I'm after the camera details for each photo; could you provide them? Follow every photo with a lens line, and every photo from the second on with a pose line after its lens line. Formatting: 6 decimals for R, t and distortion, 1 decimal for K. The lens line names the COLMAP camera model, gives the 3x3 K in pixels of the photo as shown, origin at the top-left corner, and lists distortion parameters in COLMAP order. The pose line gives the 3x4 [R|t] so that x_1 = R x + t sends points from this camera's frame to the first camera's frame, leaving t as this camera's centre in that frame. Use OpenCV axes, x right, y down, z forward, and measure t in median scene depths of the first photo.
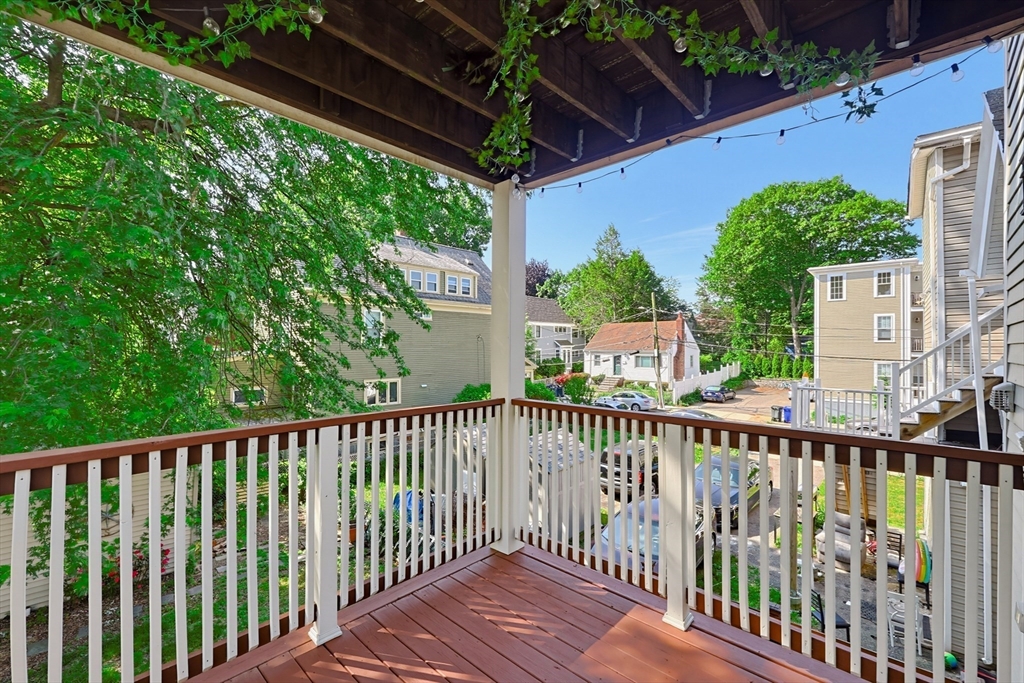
lens RADIAL K [[434.6, 0, 514.0], [0, 434.6, 344.0], [0, 0, 1]] dist [-0.002058, 0.001001]
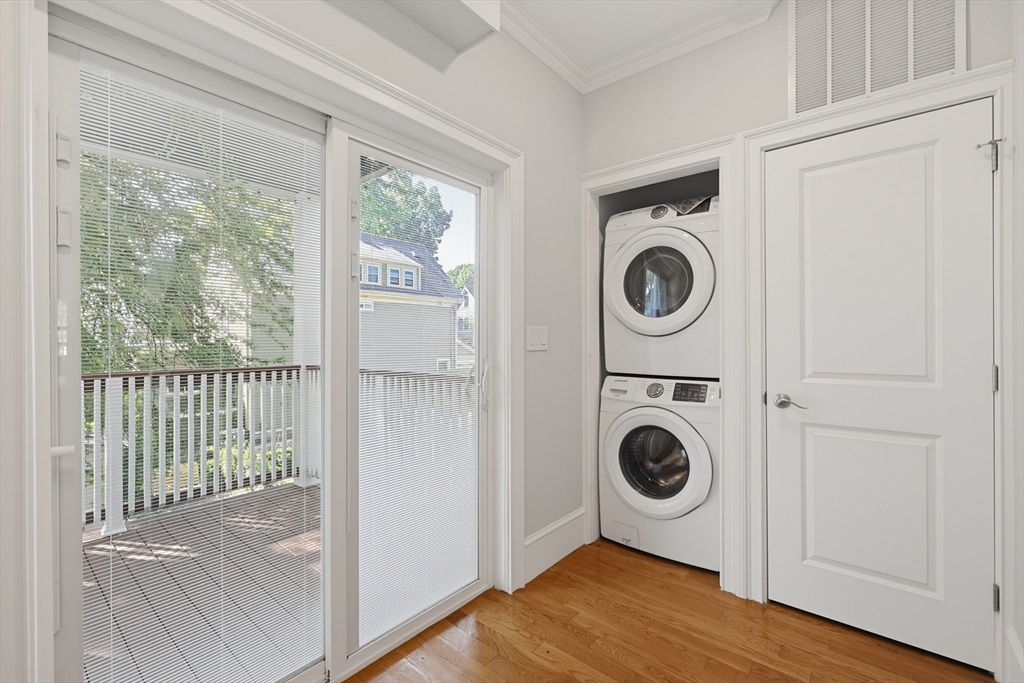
lens RADIAL K [[434.6, 0, 511.3], [0, 434.6, 341.8], [0, 0, 1]] dist [-0.002058, 0.001001]
pose [[0.998352, -0.002424, 0.057328, 0.295340], [0.001807, 0.999940, 0.010811, 0.025964], [-0.057351, -0.010689, 0.998297, -0.169666]]
